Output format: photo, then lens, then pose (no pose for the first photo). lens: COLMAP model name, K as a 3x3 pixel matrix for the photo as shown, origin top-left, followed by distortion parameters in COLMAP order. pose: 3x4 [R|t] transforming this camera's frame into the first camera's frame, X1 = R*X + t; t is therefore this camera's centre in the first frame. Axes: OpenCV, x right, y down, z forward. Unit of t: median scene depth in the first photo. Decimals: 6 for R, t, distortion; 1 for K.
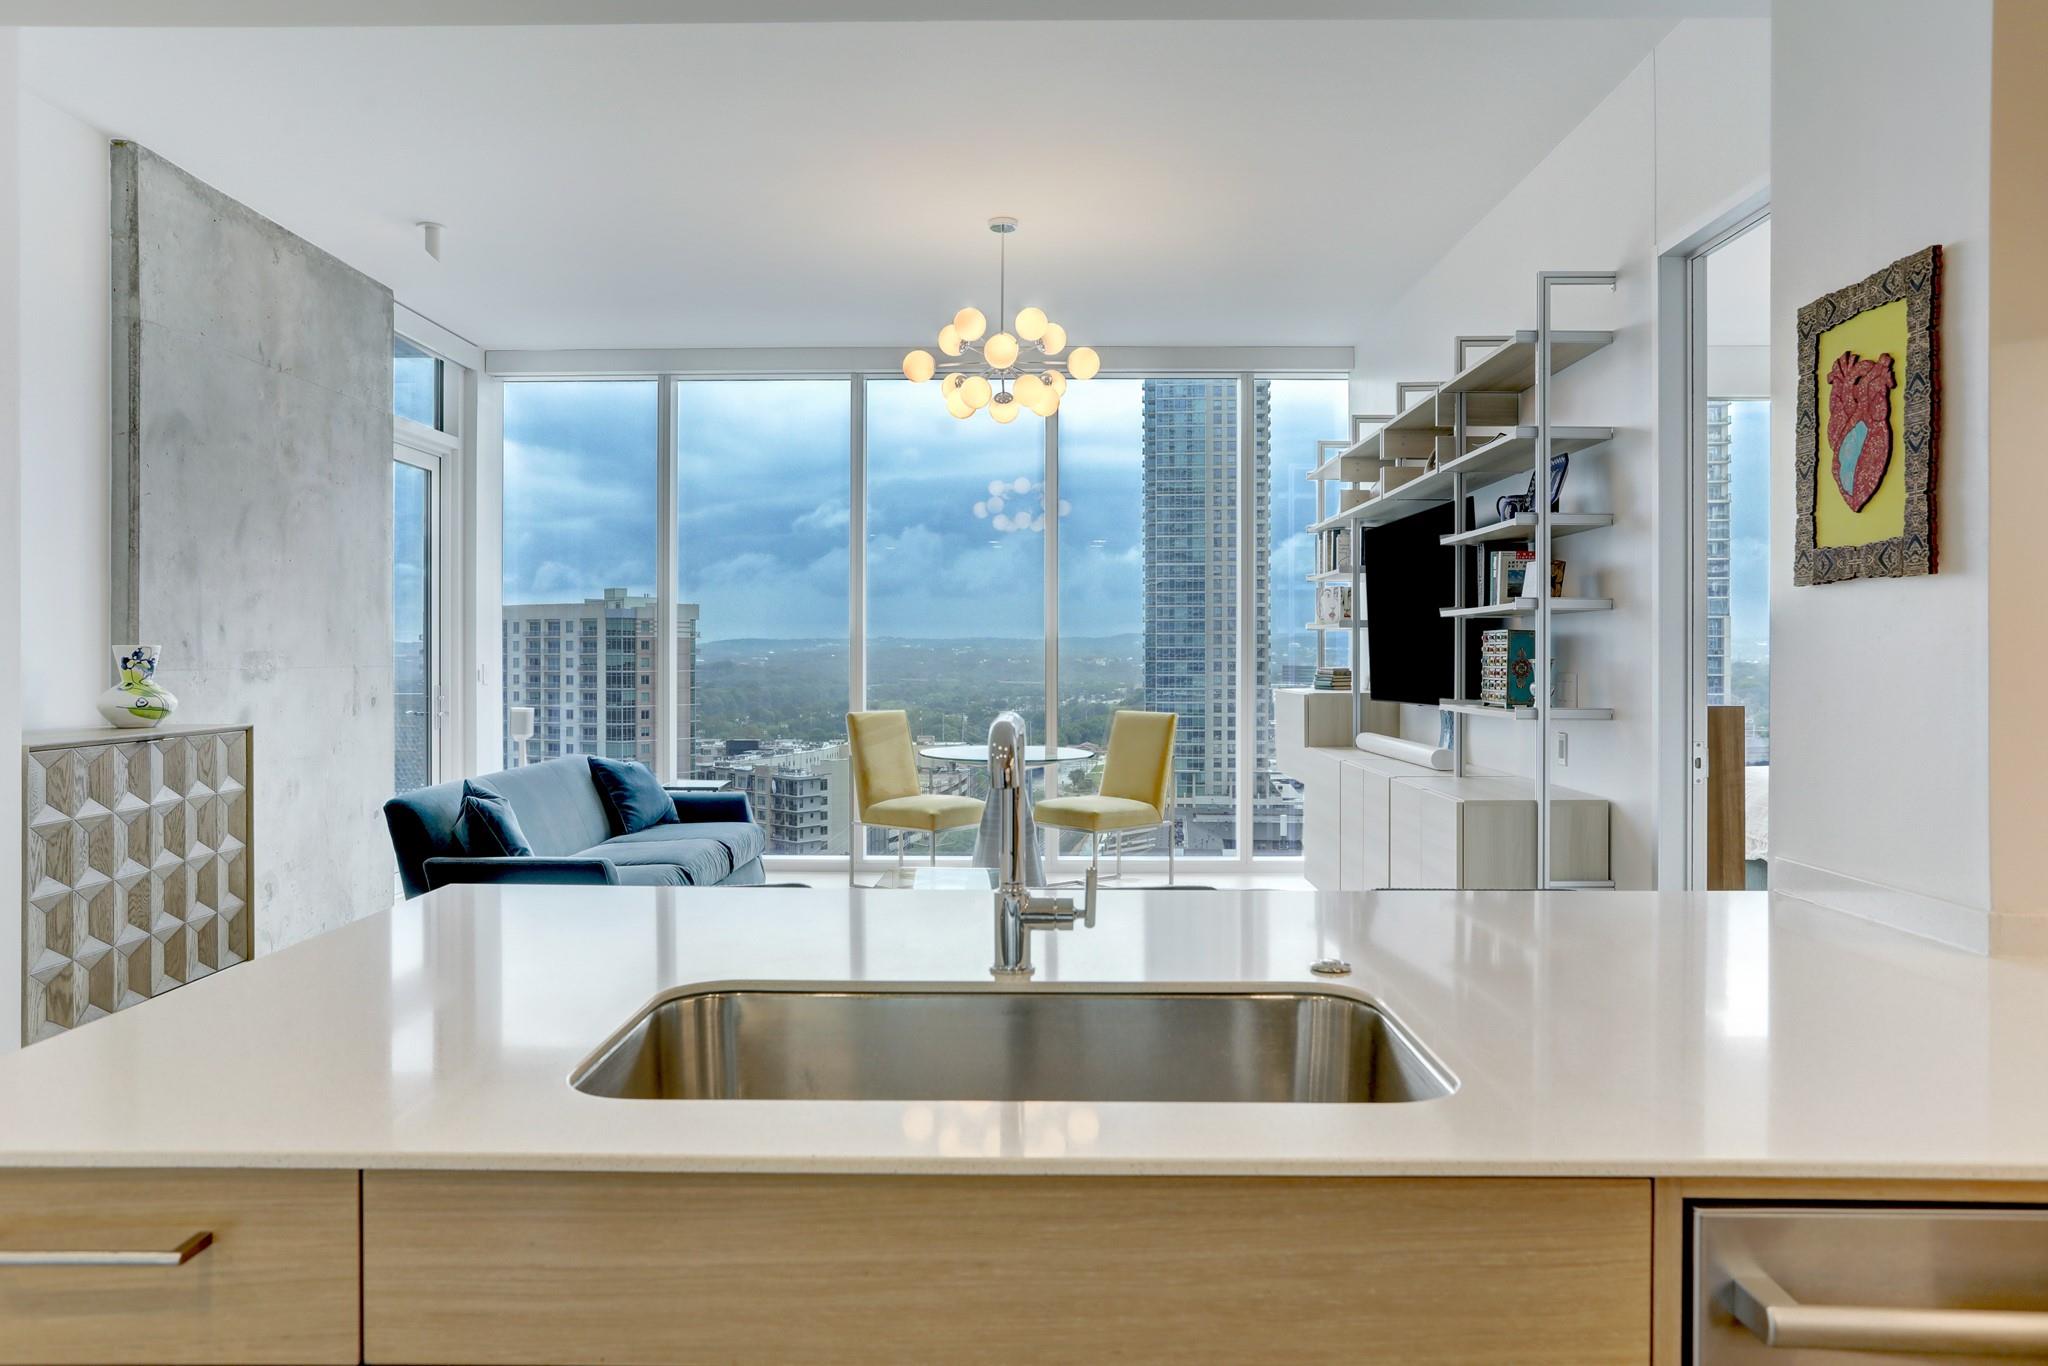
lens RADIAL K [[1286.9, 0, 1010.8], [0, 1286.9, 667.3], [0, 0, 1]] dist [-0.013899, 0.012119]
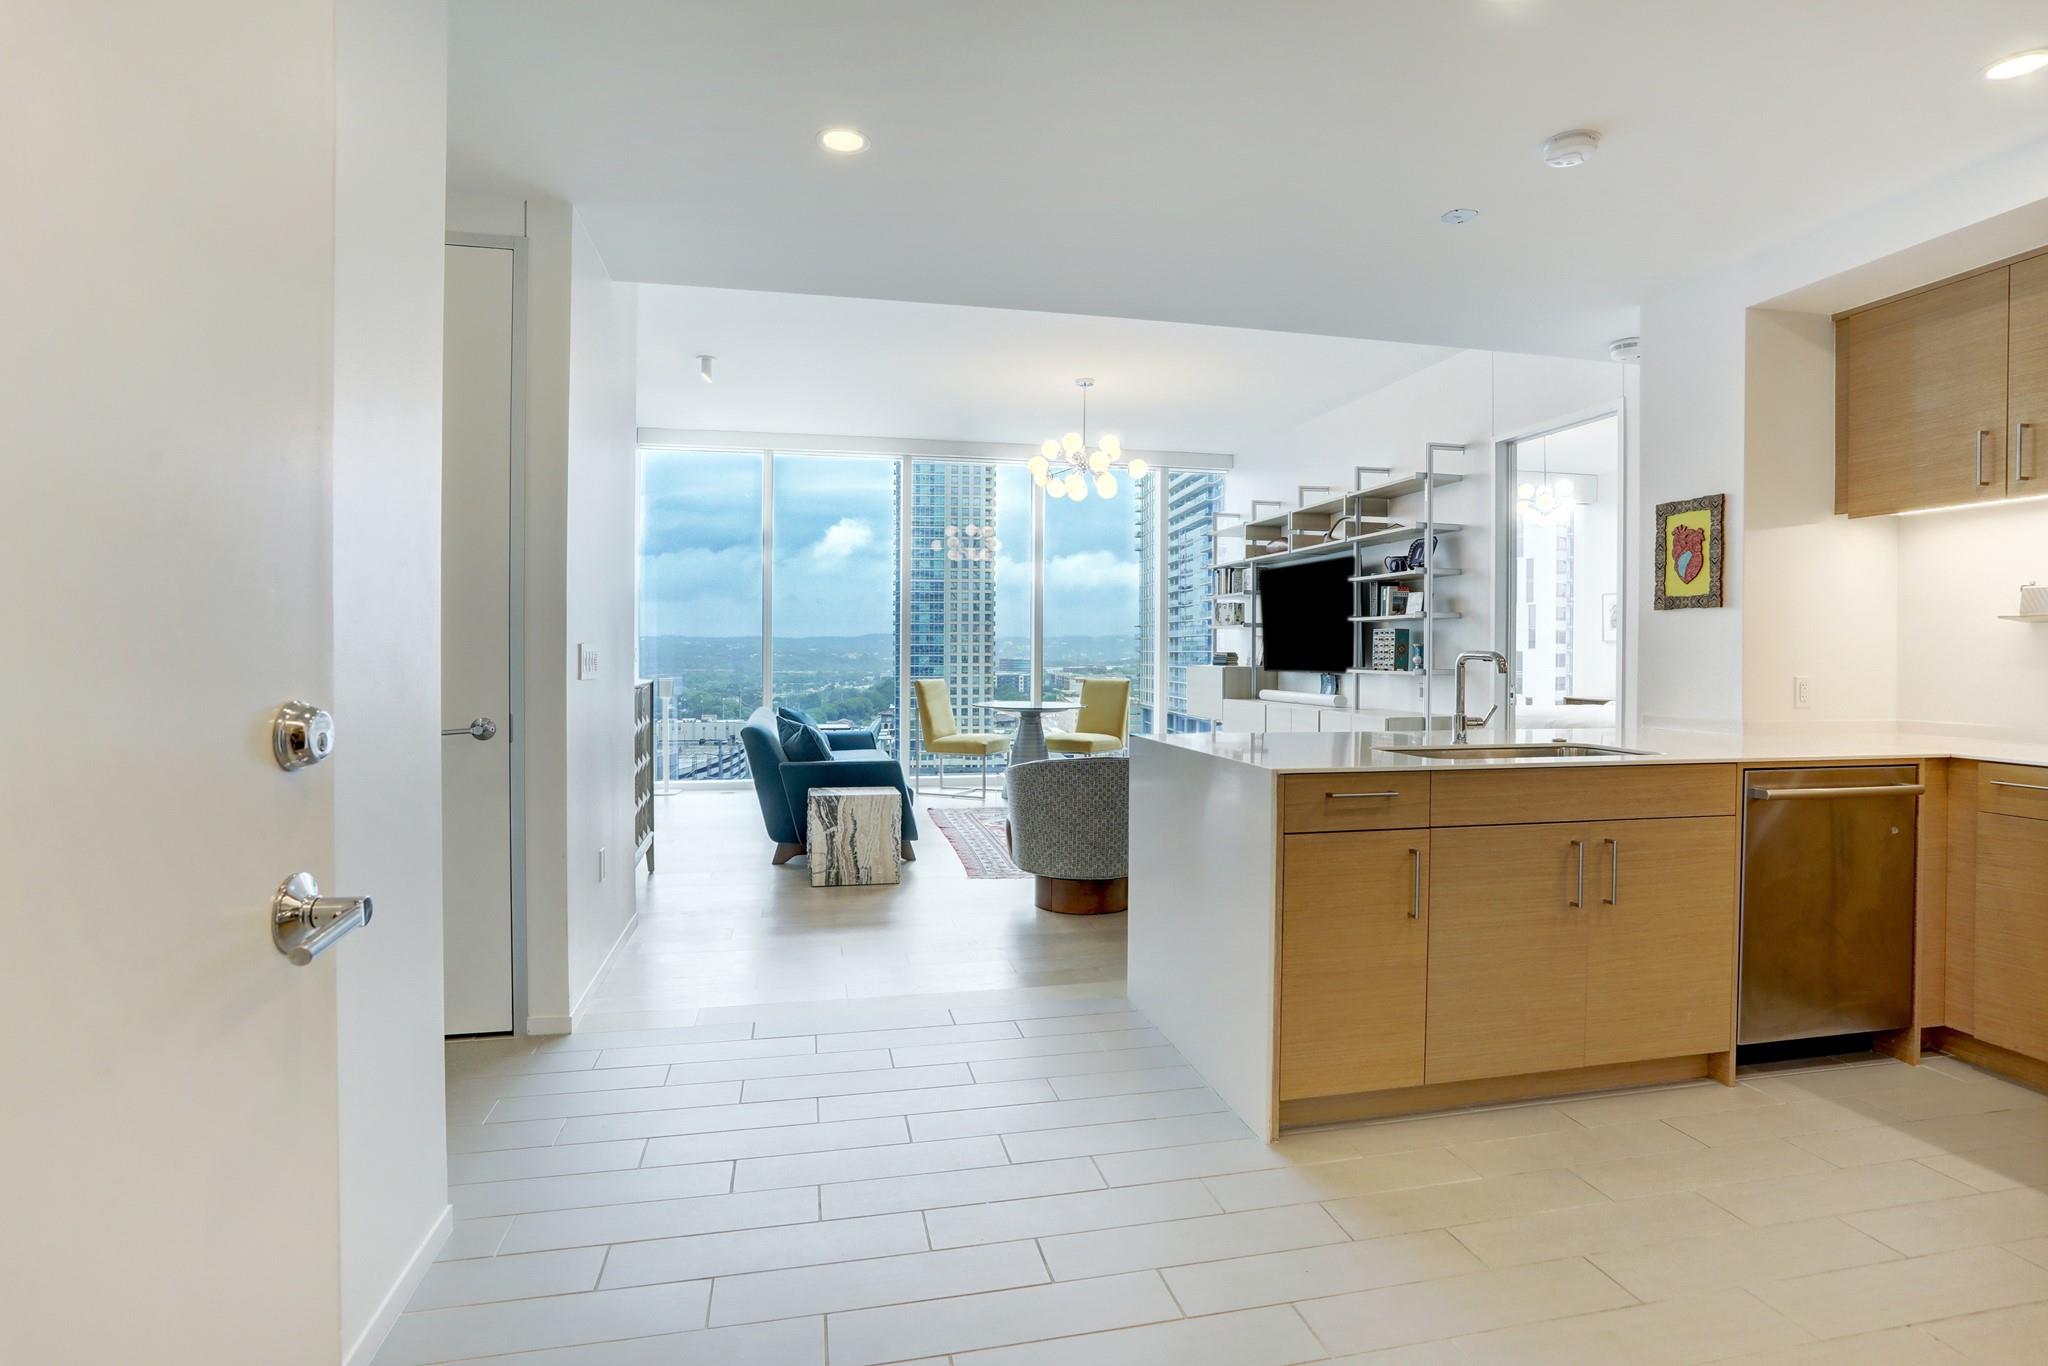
lens RADIAL K [[989.7, 0, 1061.7], [0, 989.7, 672.7], [0, 0, 1]] dist [-0.044183, 0.017295]
pose [[0.963287, -0.001705, 0.268468, -0.422864], [-0.001718, 0.999920, 0.012513, 0.016398], [-0.268468, -0.012515, 0.963207, -0.233212]]
